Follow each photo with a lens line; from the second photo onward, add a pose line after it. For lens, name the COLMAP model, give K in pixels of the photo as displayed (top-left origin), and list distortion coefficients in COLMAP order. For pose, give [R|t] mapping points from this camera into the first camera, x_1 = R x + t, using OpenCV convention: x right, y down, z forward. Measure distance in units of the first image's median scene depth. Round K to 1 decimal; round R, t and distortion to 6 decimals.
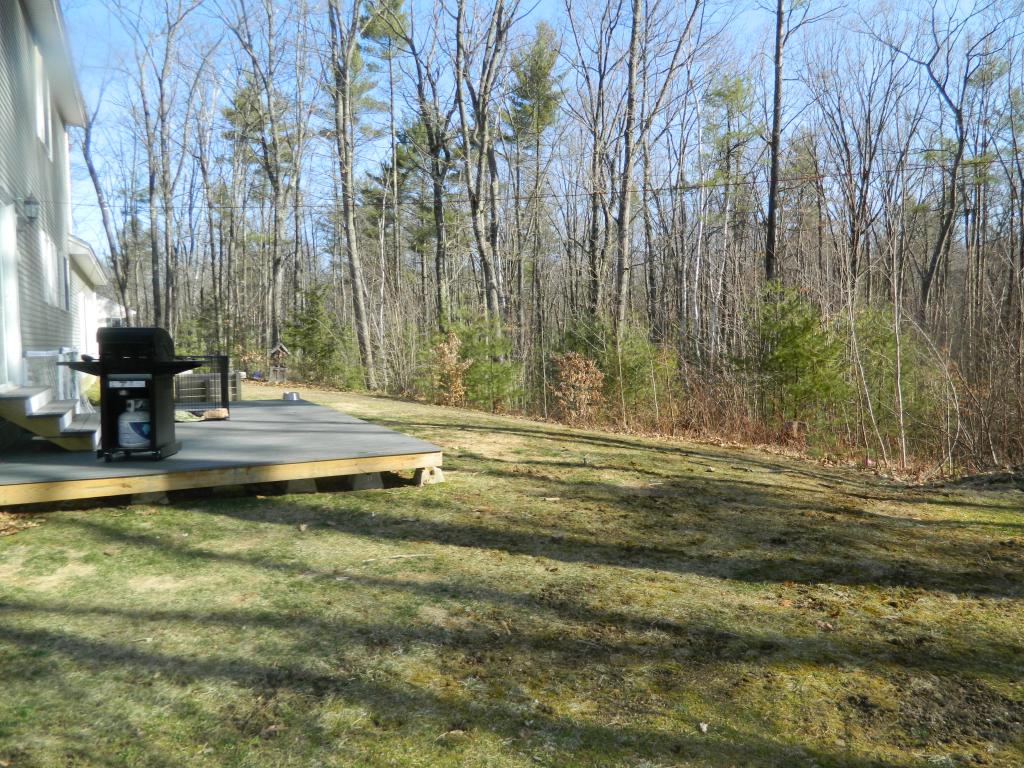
lens RADIAL K [[763.2, 0, 519.4], [0, 763.2, 388.2], [0, 0, 1]] dist [0.009713, -0.010019]
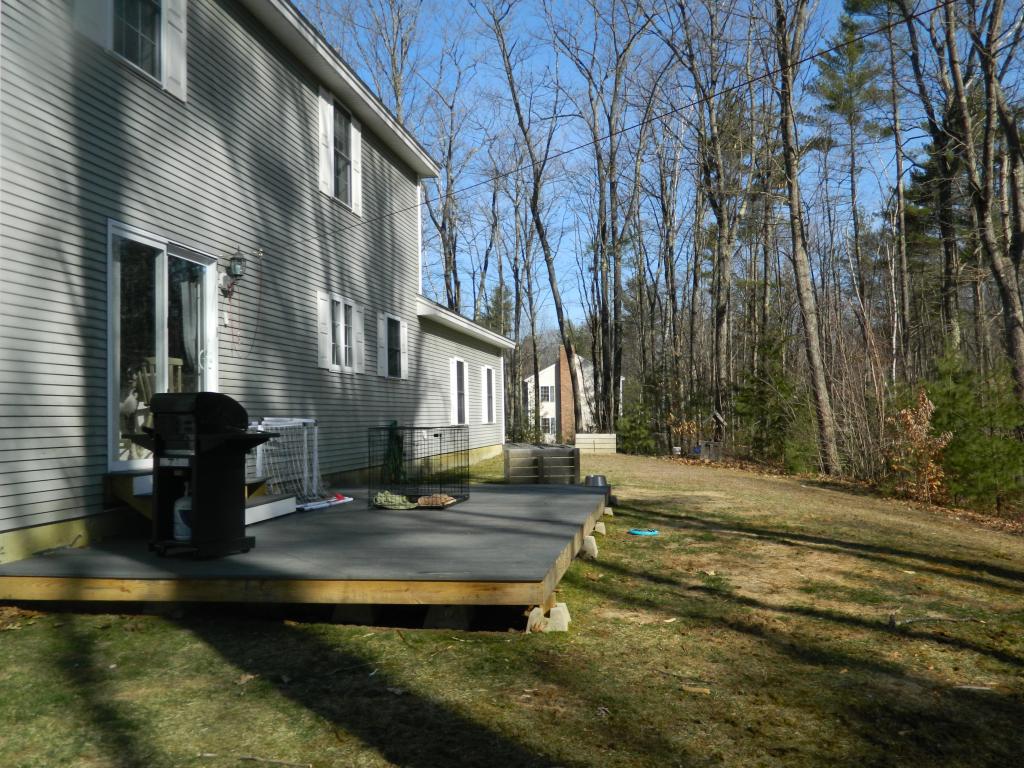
lens RADIAL K [[939.3, 0, 515.9], [0, 939.3, 384.3], [0, 0, 1]] dist [0.004937, 0.000000]
pose [[0.812897, -0.025457, -0.581851, 0.106138], [-0.025638, 0.996512, -0.079417, -0.005198], [0.581843, 0.079475, 0.809408, 0.113575]]
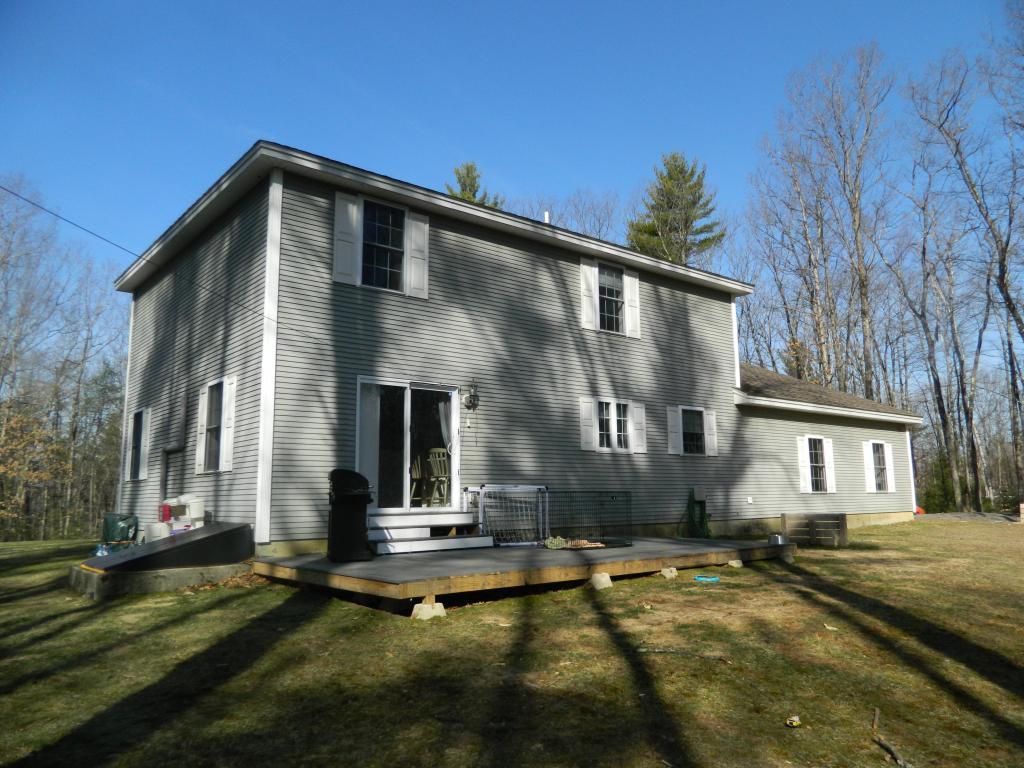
lens RADIAL K [[763.2, 0, 521.6], [0, 763.2, 384.7], [0, 0, 1]] dist [0.009713, -0.010019]
pose [[0.226821, -0.132411, -0.964893, 0.304811], [-0.052440, 0.987617, -0.147857, -0.012248], [0.972524, 0.084137, 0.217069, 0.293749]]
